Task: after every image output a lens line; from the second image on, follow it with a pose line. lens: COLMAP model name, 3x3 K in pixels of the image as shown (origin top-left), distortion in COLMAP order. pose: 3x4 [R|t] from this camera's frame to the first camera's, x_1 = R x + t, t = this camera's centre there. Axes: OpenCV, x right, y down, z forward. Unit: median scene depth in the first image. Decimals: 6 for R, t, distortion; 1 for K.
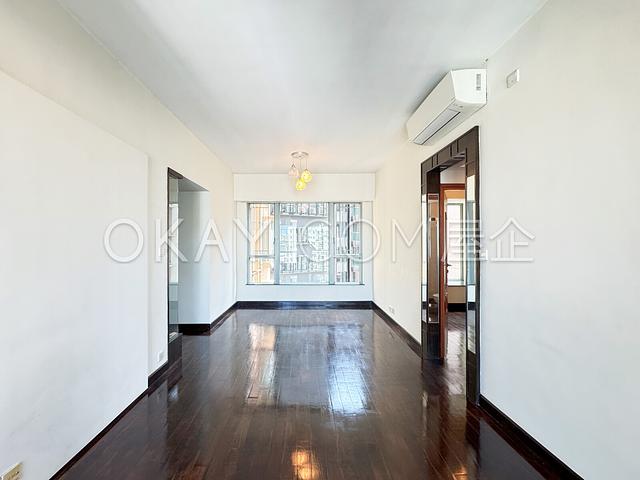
lens RADIAL K [[278.7, 0, 321.5], [0, 278.7, 249.9], [0, 0, 1]] dist [0.001655, 0.000513]
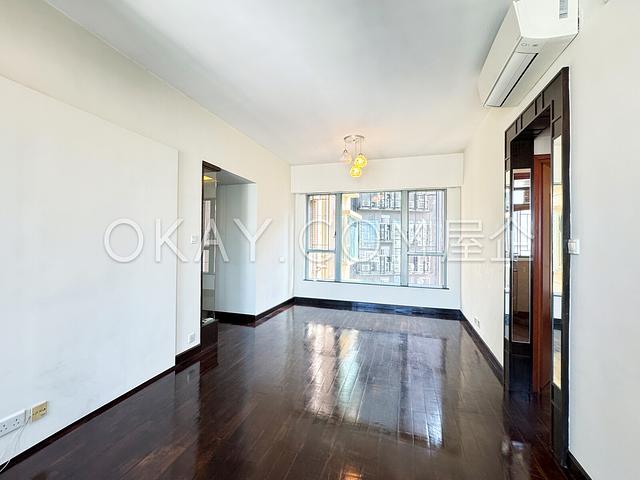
lens RADIAL K [[304.0, 0, 320.0], [0, 304.0, 240.0], [0, 0, 1]] dist [0.001394, -0.000129]
pose [[0.936895, 0.003638, -0.349591, 0.171771], [-0.015309, 0.999414, -0.030628, 0.022186], [0.349275, 0.034047, 0.936402, 0.046592]]
